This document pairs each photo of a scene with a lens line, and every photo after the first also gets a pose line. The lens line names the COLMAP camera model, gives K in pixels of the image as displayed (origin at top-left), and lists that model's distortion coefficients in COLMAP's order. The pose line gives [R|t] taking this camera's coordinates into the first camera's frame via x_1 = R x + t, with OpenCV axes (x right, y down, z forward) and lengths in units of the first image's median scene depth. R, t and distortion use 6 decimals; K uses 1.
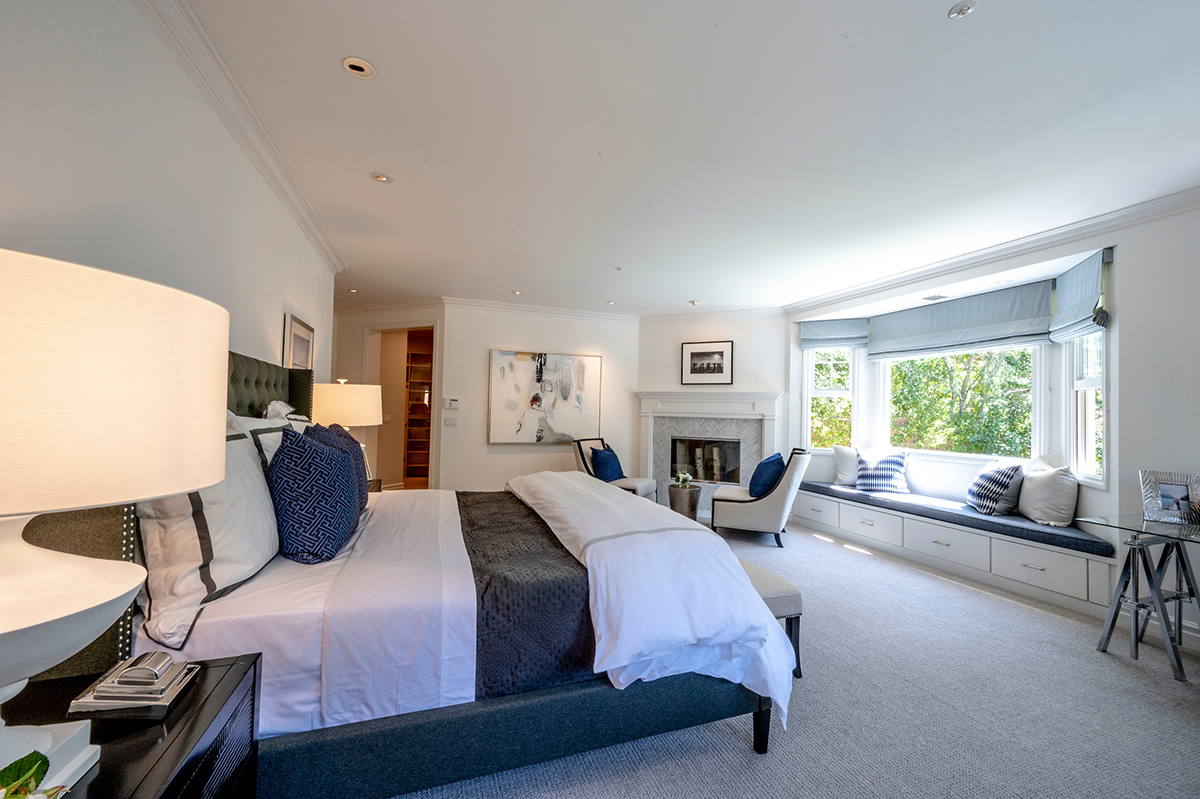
lens RADIAL K [[475.4, 0, 600.2], [0, 475.4, 397.3], [0, 0, 1]] dist [0.005742, -0.000104]
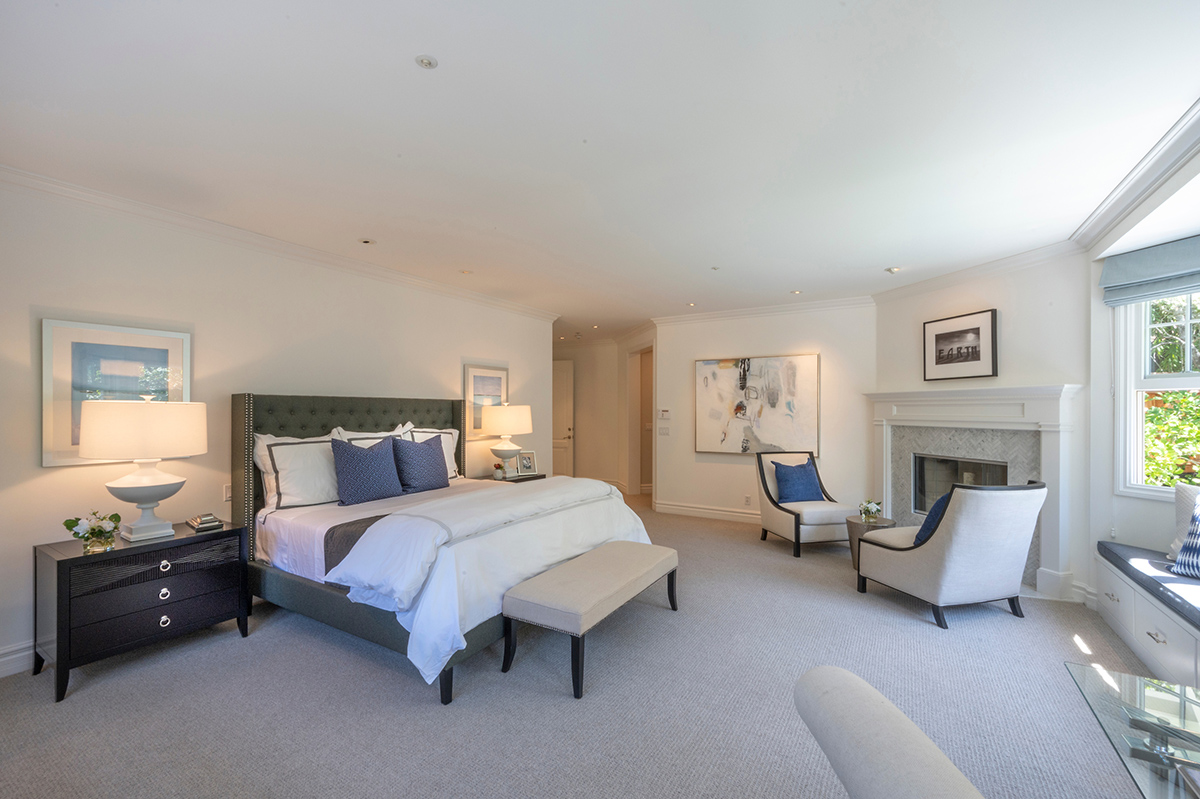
lens RADIAL K [[506.6, 0, 597.6], [0, 506.6, 407.5], [0, 0, 1]] dist [0.002606, -0.000006]
pose [[0.617246, -0.026588, -0.786321, 0.483592], [0.039209, 0.999226, -0.003008, -0.004246], [0.785793, -0.028974, 0.617811, 0.149827]]
